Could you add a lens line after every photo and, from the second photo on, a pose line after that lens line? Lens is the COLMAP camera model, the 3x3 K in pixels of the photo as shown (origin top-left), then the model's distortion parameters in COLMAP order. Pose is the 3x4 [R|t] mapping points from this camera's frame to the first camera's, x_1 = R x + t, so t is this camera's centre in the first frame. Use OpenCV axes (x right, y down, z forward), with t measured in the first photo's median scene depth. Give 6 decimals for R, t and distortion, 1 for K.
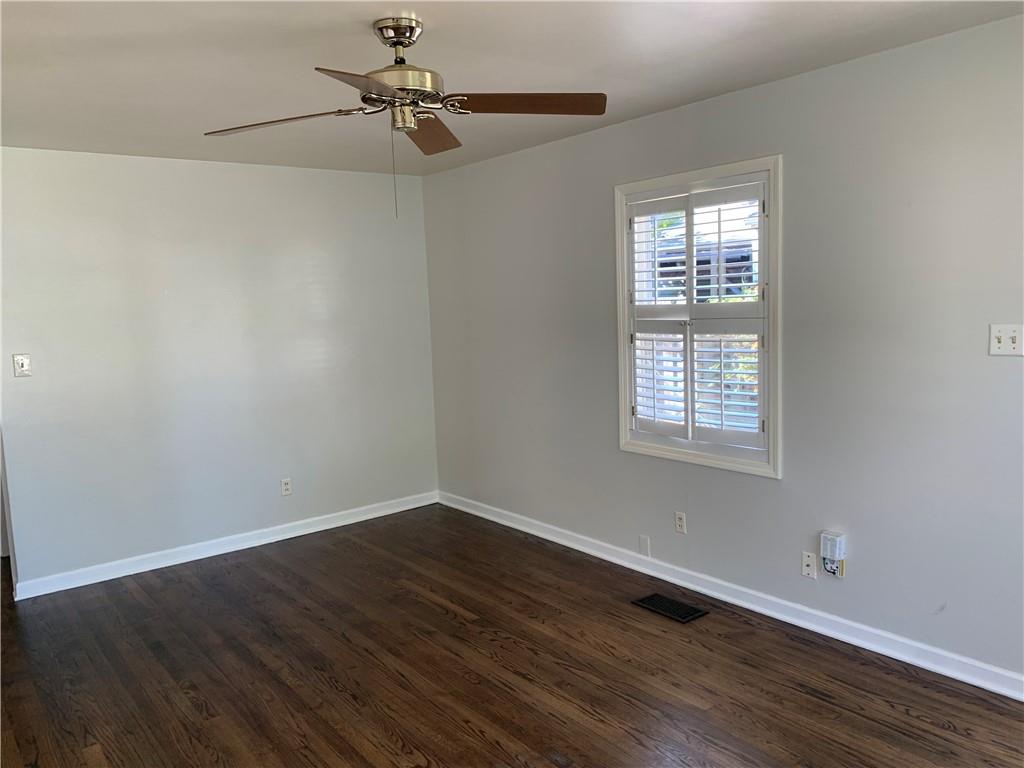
lens RADIAL K [[784.1, 0, 512.0], [0, 784.1, 384.0], [0, 0, 1]] dist [0.048349, -0.066087]
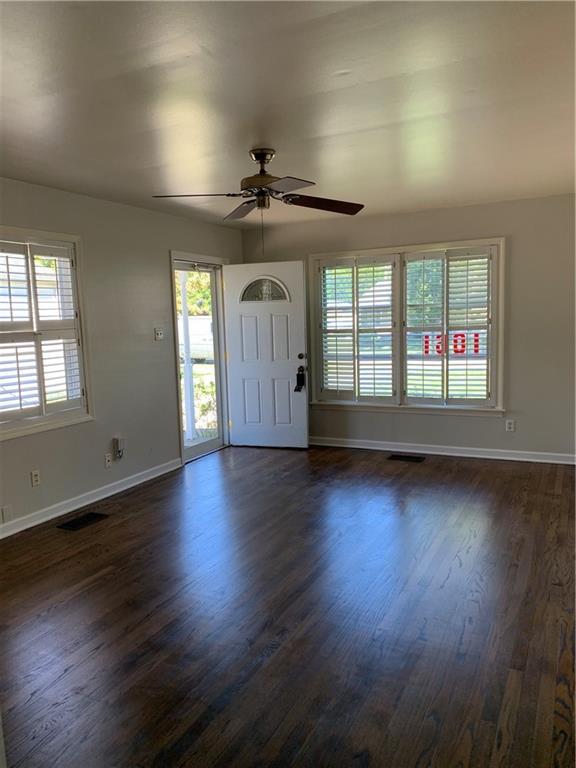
lens RADIAL K [[576.1, 0, 288.0], [0, 576.1, 384.0], [0, 0, 1]] dist [0.007380, 0.001389]
pose [[-0.427545, -0.050606, 0.902576, -1.076398], [0.150309, 0.980554, 0.126179, -0.058865], [-0.891410, 0.189612, -0.411624, 1.206531]]
